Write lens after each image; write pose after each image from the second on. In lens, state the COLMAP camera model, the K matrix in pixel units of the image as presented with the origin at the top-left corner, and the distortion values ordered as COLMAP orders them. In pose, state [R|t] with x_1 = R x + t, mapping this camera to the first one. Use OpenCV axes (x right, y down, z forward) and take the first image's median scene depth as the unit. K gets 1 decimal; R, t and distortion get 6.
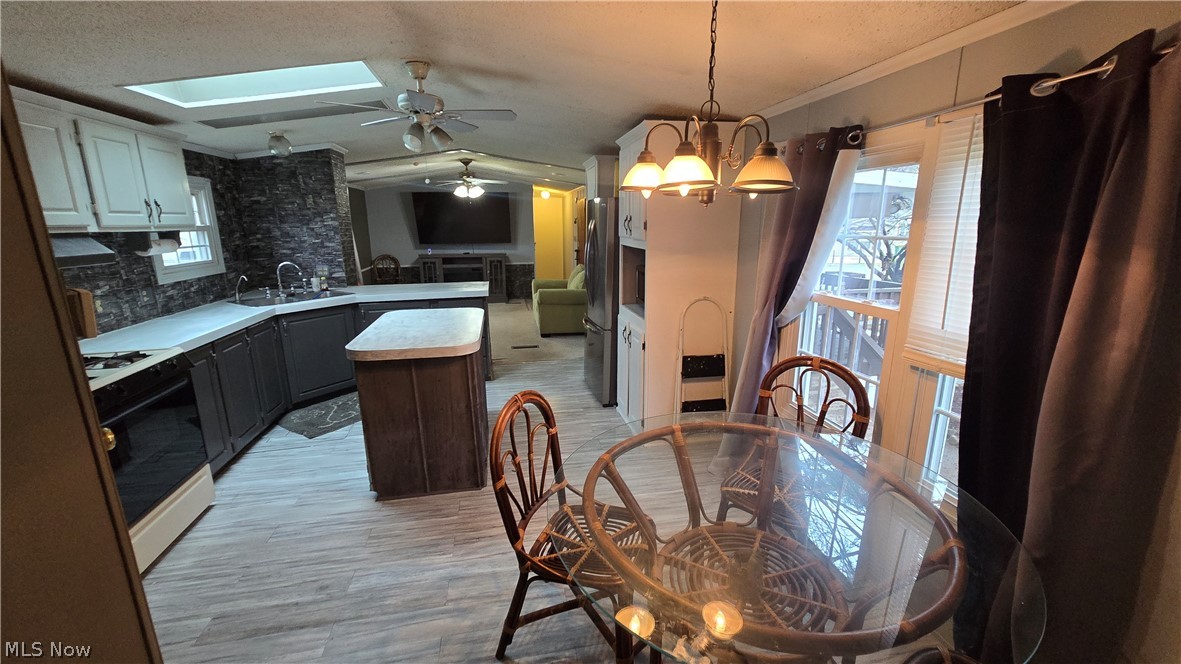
lens RADIAL K [[479.8, 0, 594.9], [0, 479.8, 336.1], [0, 0, 1]] dist [-0.005127, 0.001957]
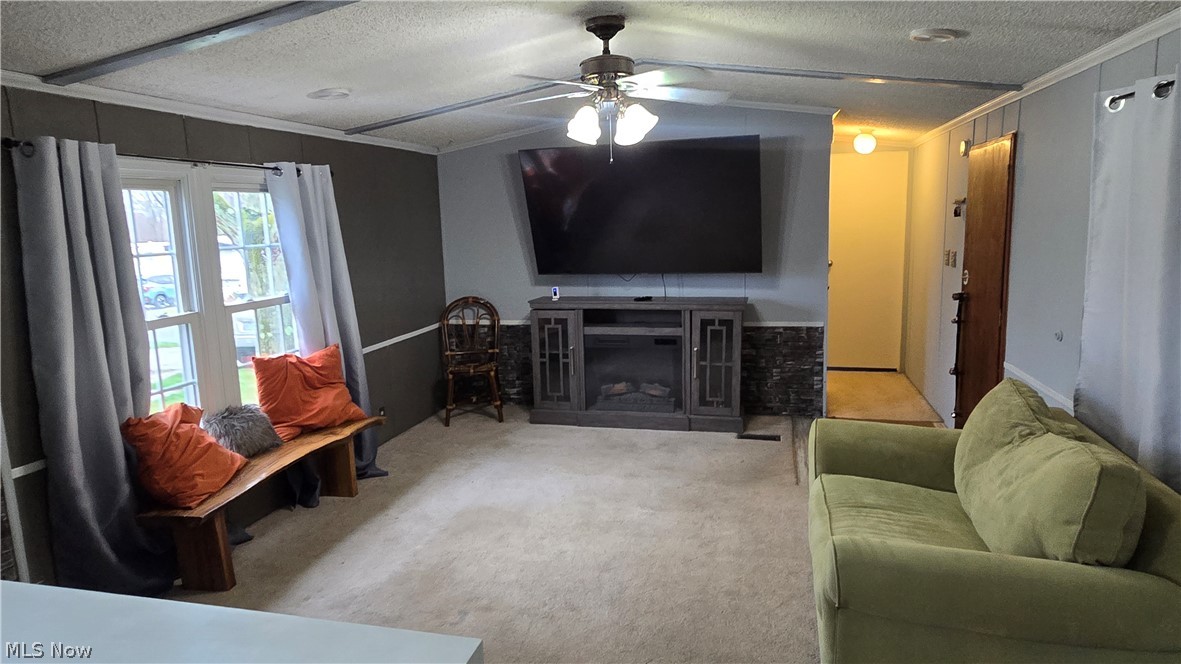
lens RADIAL K [[707.8, 0, 587.7], [0, 707.8, 335.1], [0, 0, 1]] dist [-0.000998, 0.003526]
pose [[0.899908, 0.048496, -0.433376, -0.129915], [-0.075006, 0.996200, -0.044273, -0.255875], [0.429582, 0.072347, 0.900125, 1.039801]]
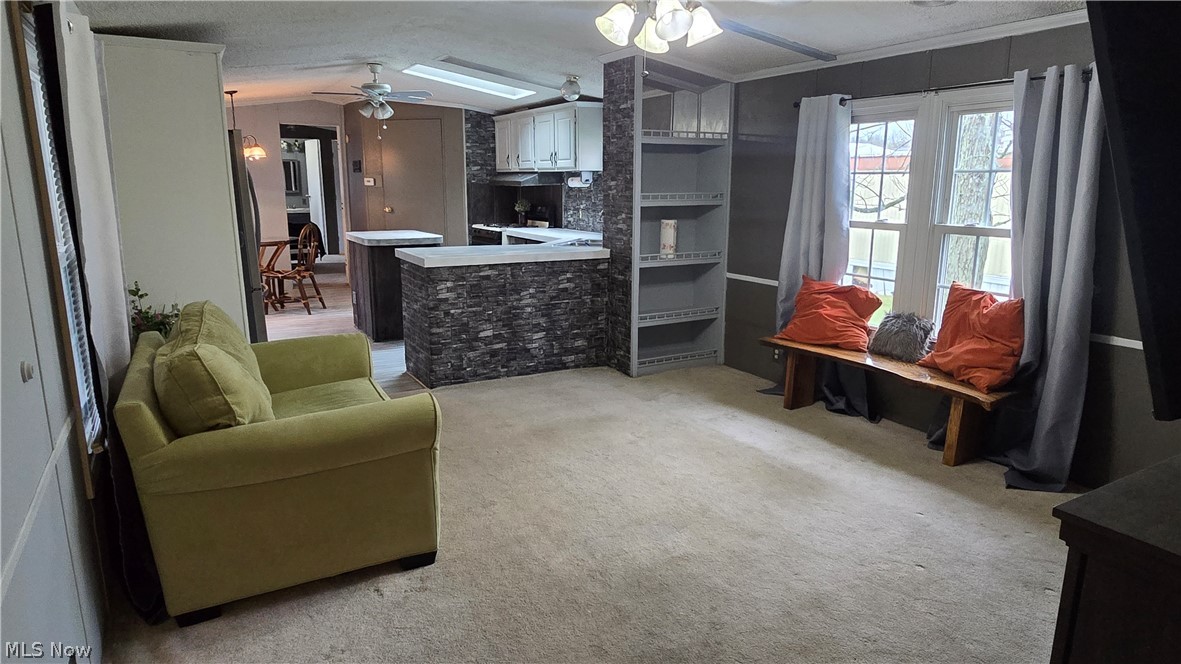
lens RADIAL K [[707.8, 0, 593.0], [0, 707.8, 337.1], [0, 0, 1]] dist [-0.000998, 0.003526]
pose [[-0.948527, 0.069272, -0.309029, -0.180520], [-0.073331, 0.901226, 0.427100, -0.535014], [0.308091, 0.427777, -0.849757, 2.378171]]
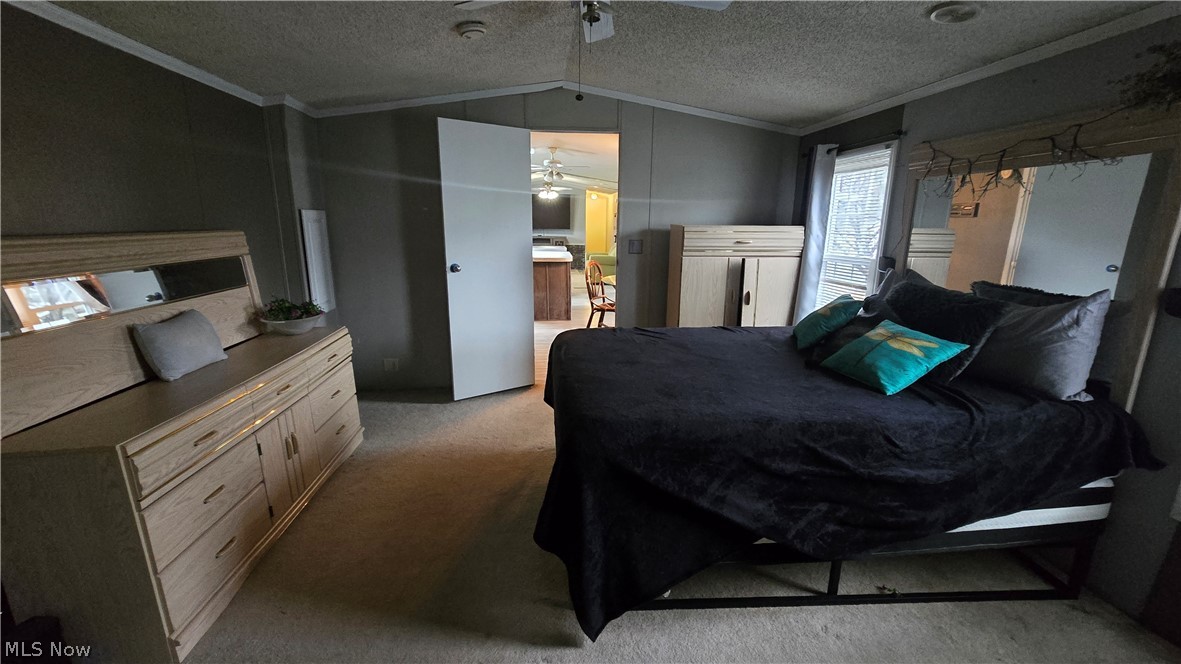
lens RADIAL K [[479.8, 0, 594.0], [0, 479.8, 329.2], [0, 0, 1]] dist [-0.005127, 0.001957]
pose [[0.996024, 0.037464, -0.080831, 0.061755], [-0.038263, 0.999233, -0.008365, 0.275097], [0.080455, 0.011425, 0.996693, -1.027155]]
